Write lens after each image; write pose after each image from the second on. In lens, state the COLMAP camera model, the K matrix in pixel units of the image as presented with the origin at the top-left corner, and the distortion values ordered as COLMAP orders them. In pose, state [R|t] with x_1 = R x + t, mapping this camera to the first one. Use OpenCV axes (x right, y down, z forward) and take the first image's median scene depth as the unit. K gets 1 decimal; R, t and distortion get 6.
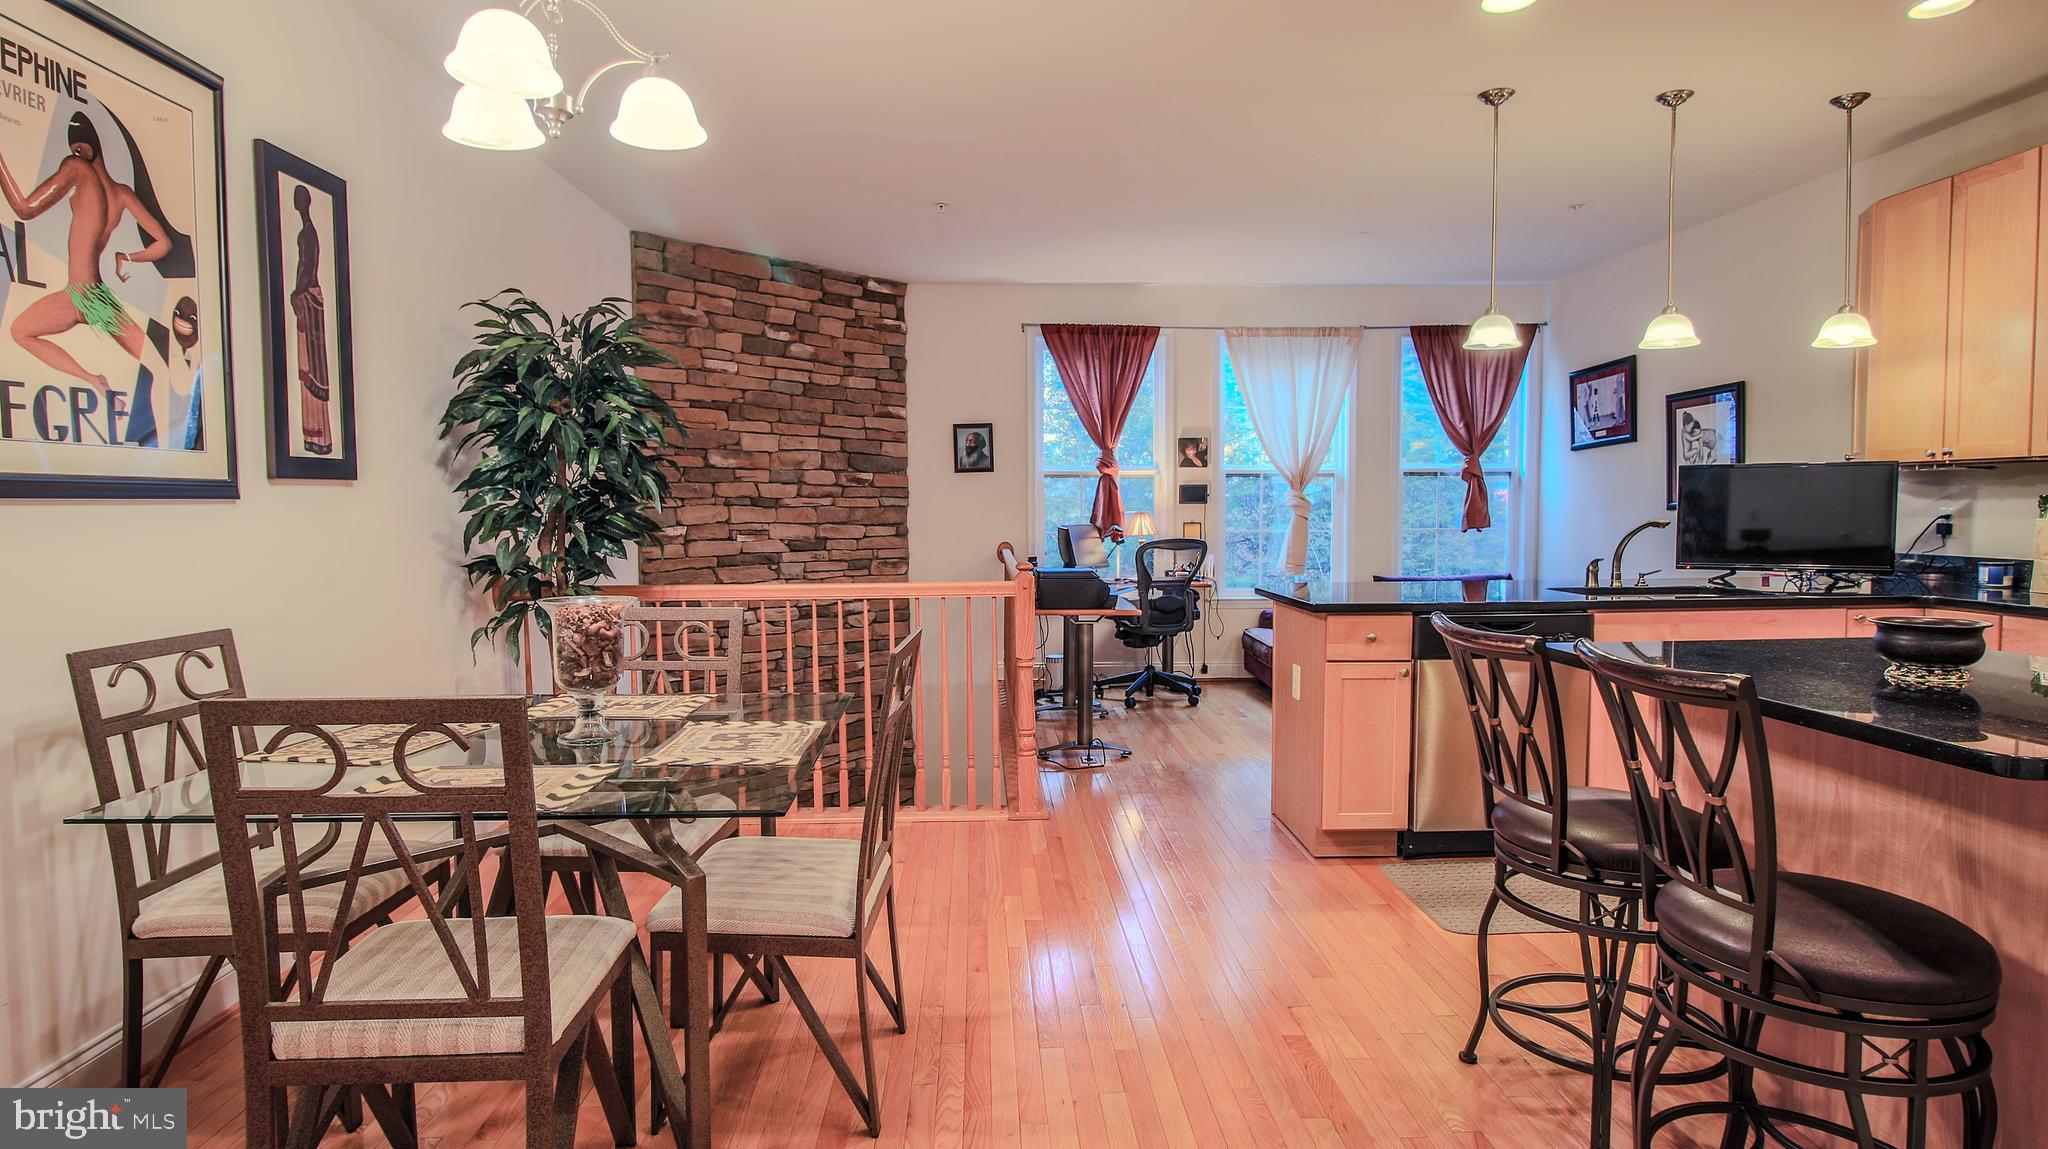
lens RADIAL K [[1058.4, 0, 1023.5], [0, 1058.4, 569.1], [0, 0, 1]] dist [0.001225, -0.013787]
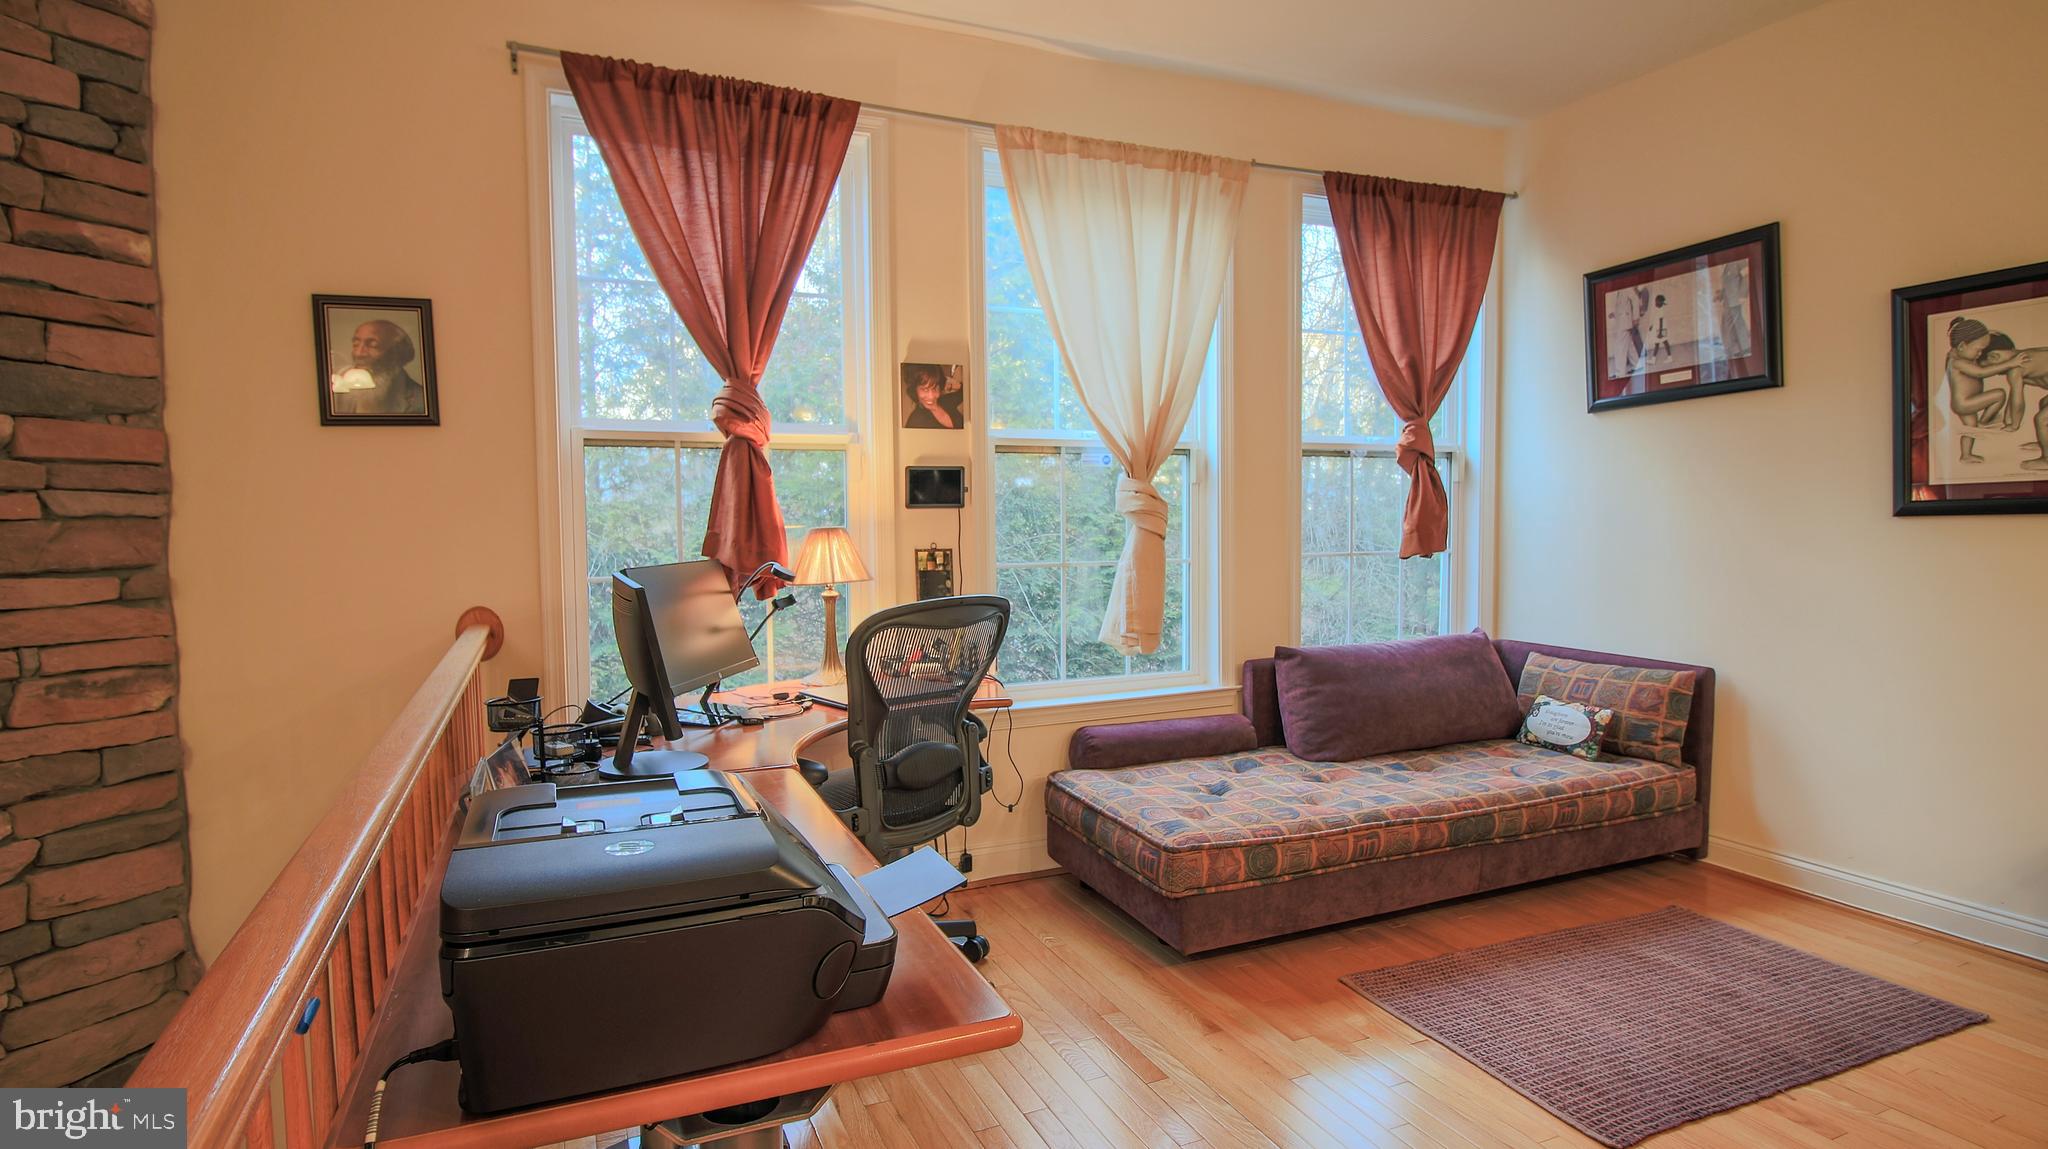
lens RADIAL K [[1058.4, 0, 1023.5], [0, 1058.4, 569.1], [0, 0, 1]] dist [0.001225, -0.013787]
pose [[0.929052, -0.023412, 0.369208, 0.027742], [0.027120, 0.999620, -0.004855, -0.034417], [-0.368955, 0.014523, 0.929334, 0.601291]]
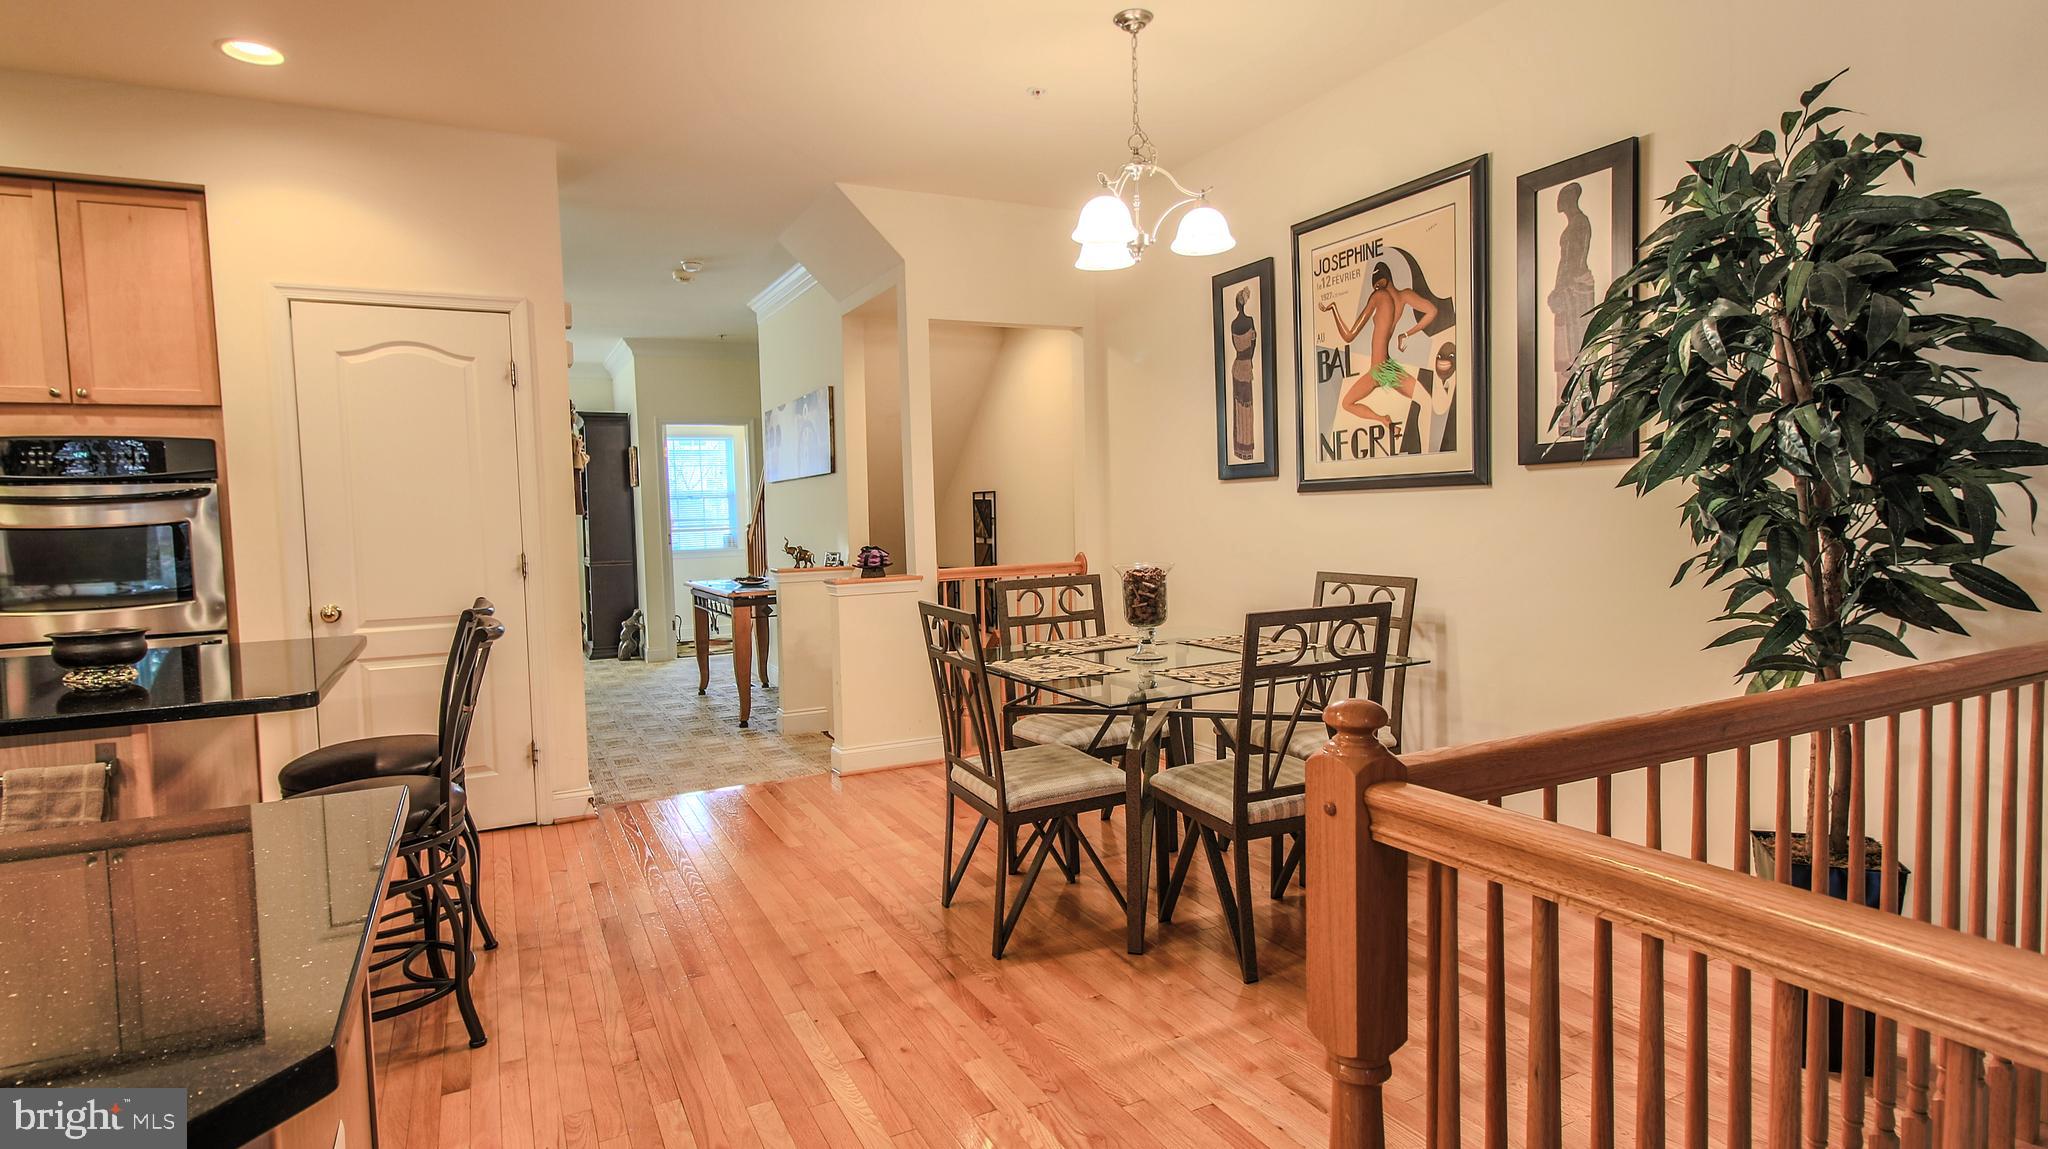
lens RADIAL K [[1058.4, 0, 1023.5], [0, 1058.4, 569.1], [0, 0, 1]] dist [0.001225, -0.013787]
pose [[-0.906666, 0.058705, -0.417745, 0.117770], [0.010999, 0.993223, 0.115704, -0.046087], [0.421706, 0.100311, -0.901167, 0.744537]]
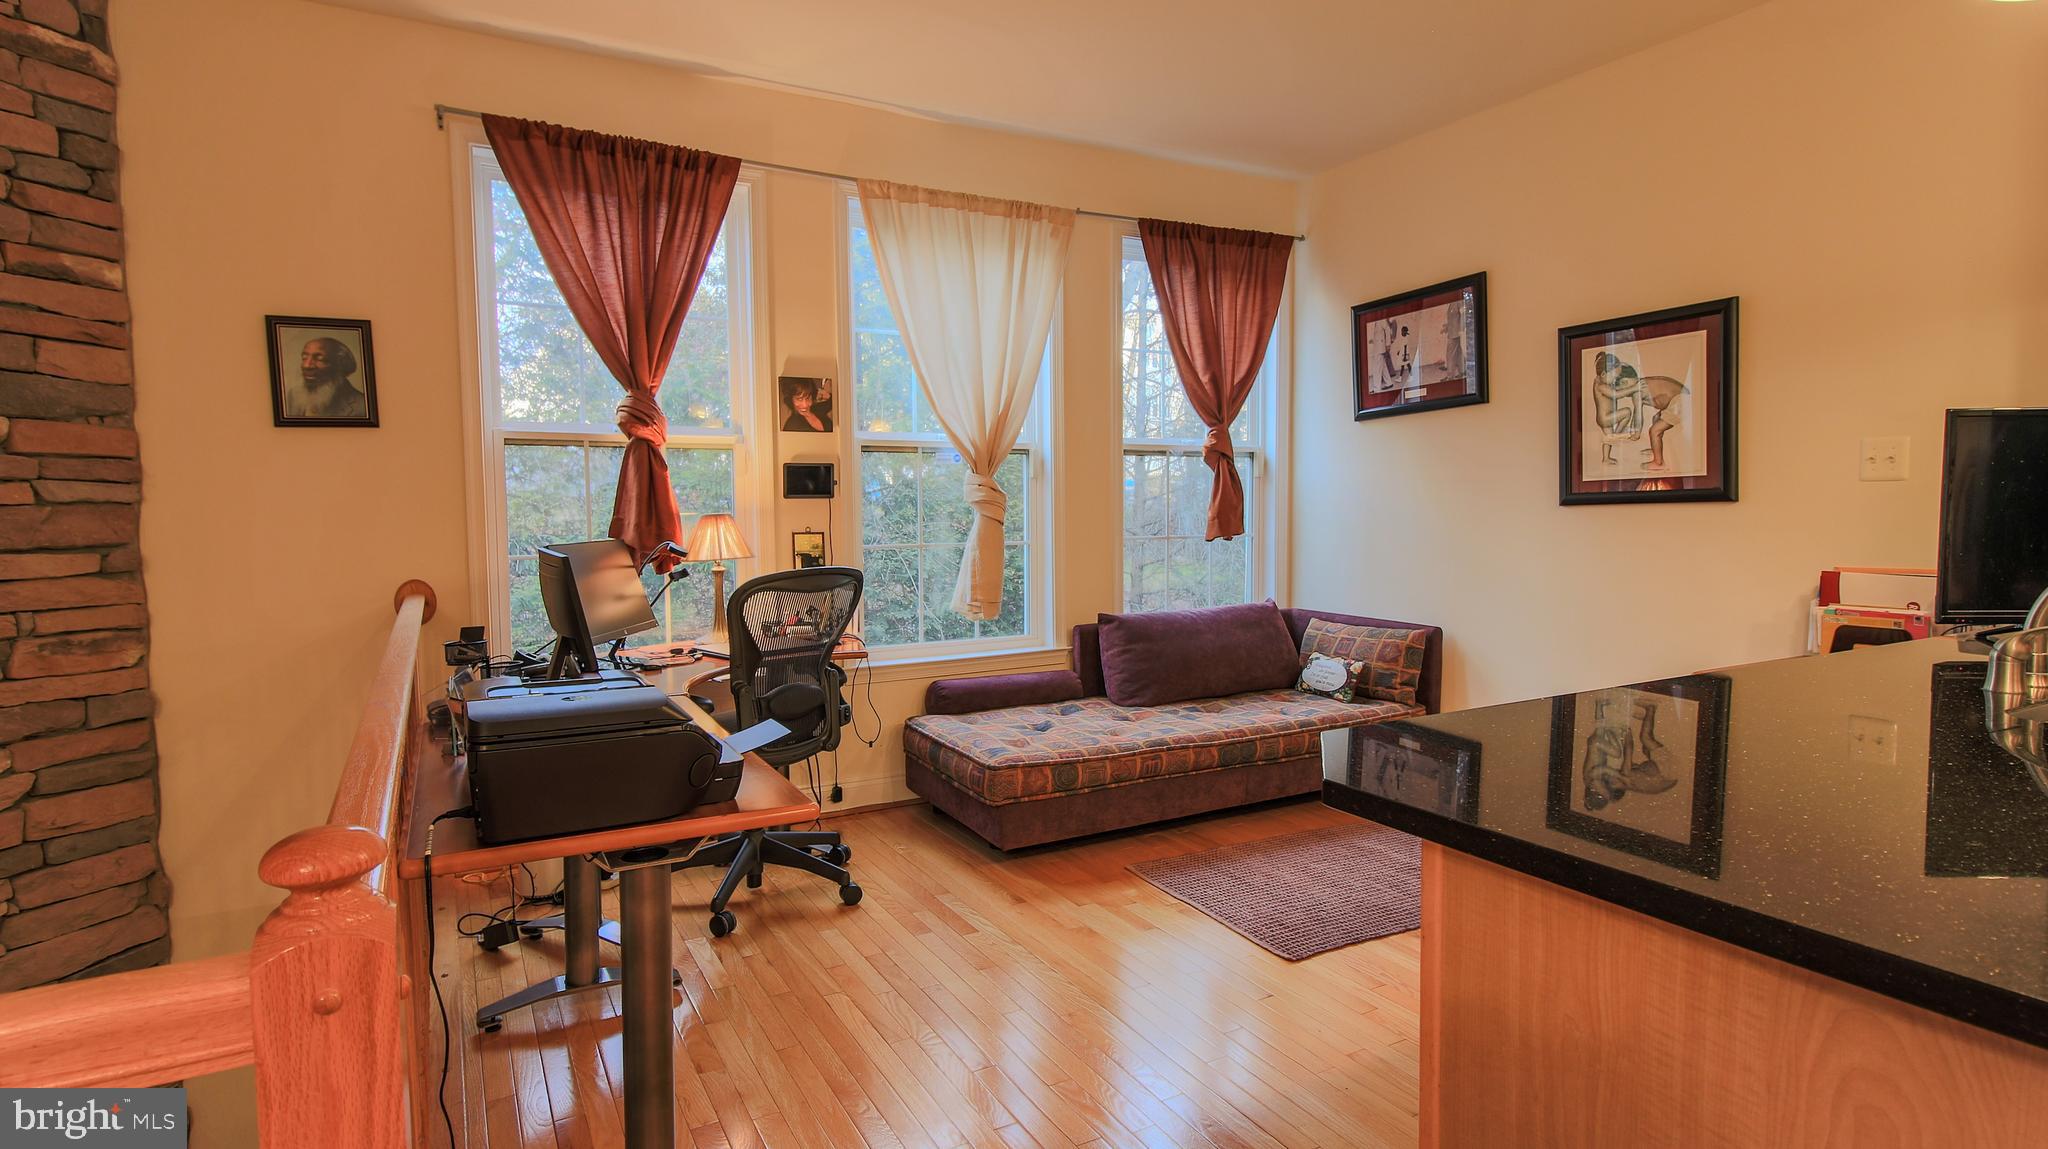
lens RADIAL K [[1043.8, 0, 1020.2], [0, 1043.8, 569.9], [0, 0, 1]] dist [0.025207, -0.014242]
pose [[0.893664, -0.030628, 0.447691, 0.015067], [0.030104, 0.999512, 0.008286, -0.027502], [-0.447726, 0.006072, 0.894150, 0.499734]]
